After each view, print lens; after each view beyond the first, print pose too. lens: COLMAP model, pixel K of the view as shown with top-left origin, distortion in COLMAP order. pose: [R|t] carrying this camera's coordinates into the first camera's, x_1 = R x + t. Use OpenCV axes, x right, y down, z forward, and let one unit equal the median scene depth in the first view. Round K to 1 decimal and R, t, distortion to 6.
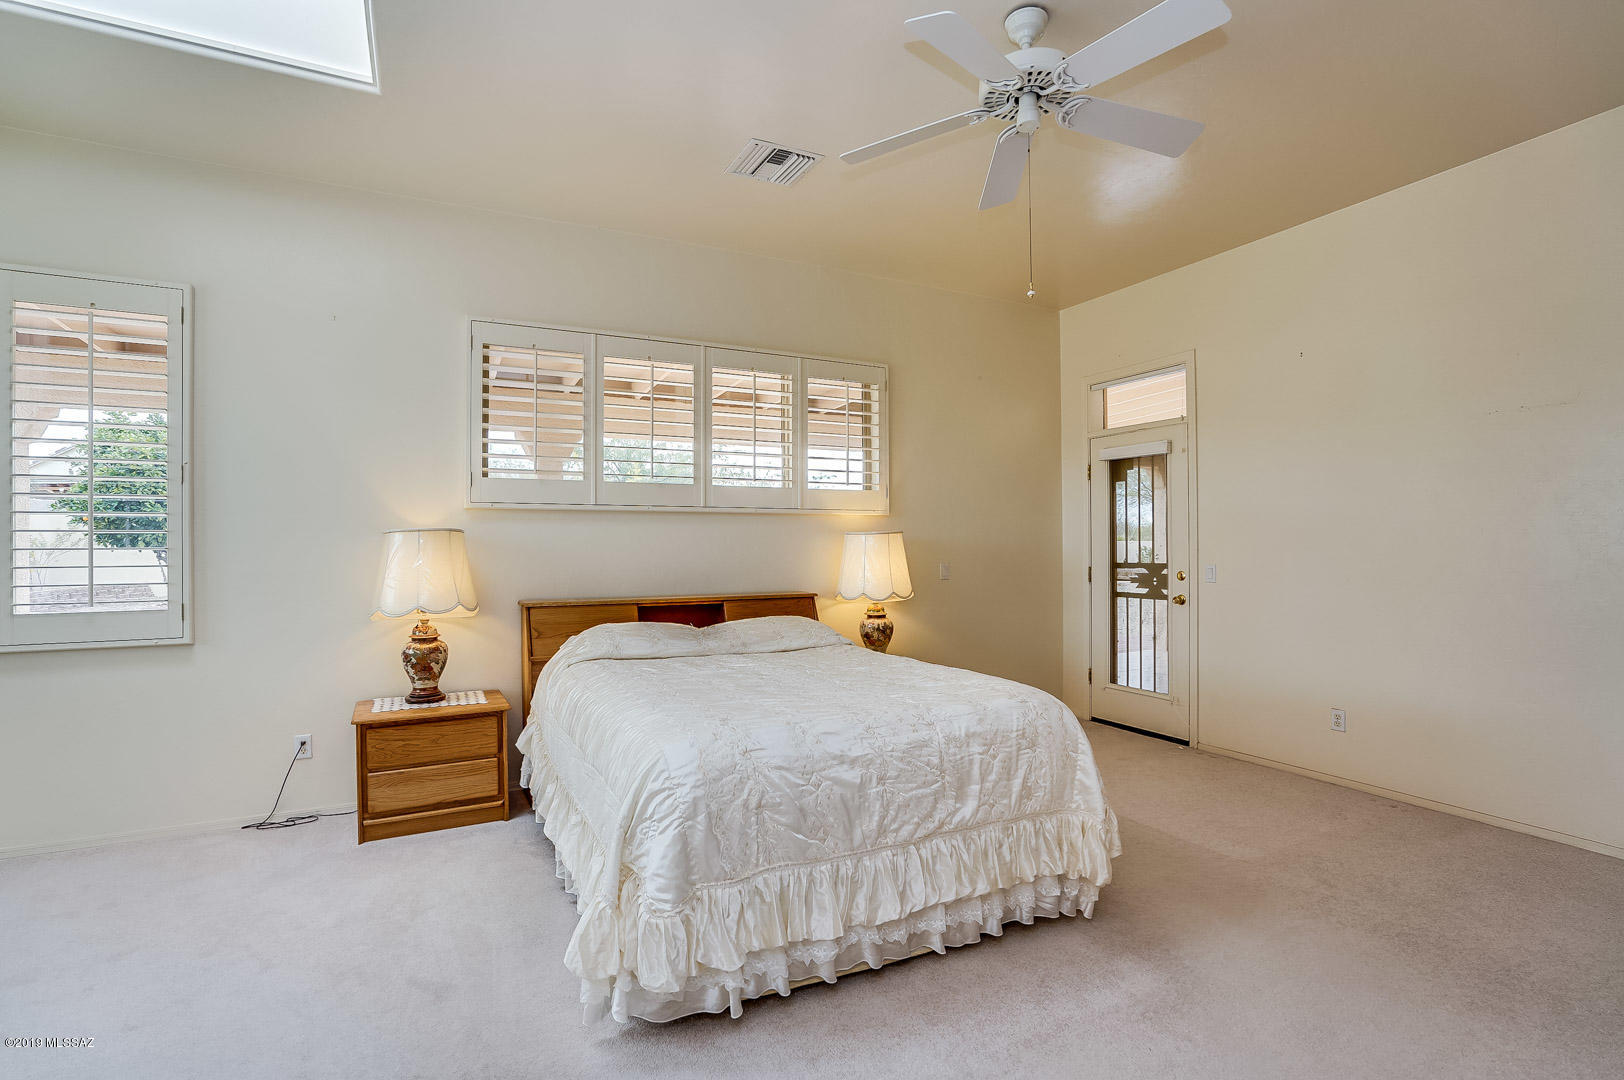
lens RADIAL K [[751.3, 0, 819.4], [0, 751.3, 544.6], [0, 0, 1]] dist [-0.025027, 0.000055]
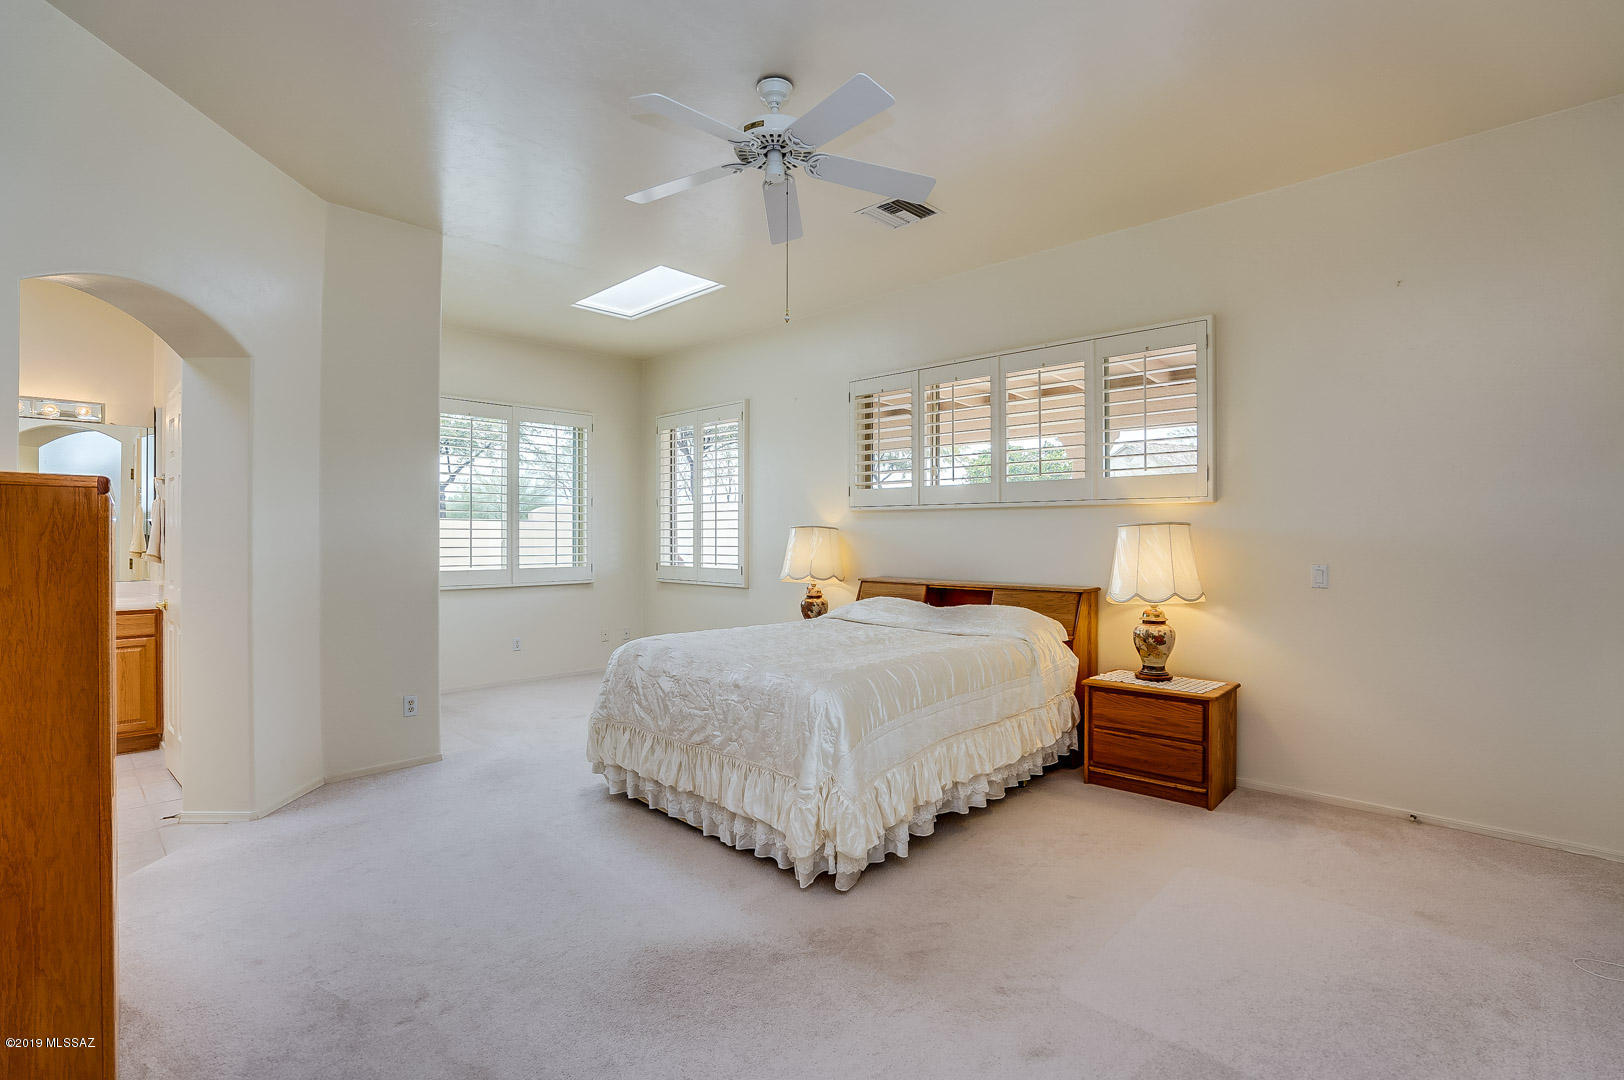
lens RADIAL K [[750.5, 0, 812.0], [0, 750.5, 540.0], [0, 0, 1]] dist [-0.068760, -0.000024]
pose [[0.352941, 0.008579, -0.935606, 0.702302], [-0.004084, 0.999963, 0.007629, -0.002329], [0.935637, 0.001128, 0.352963, 0.327778]]
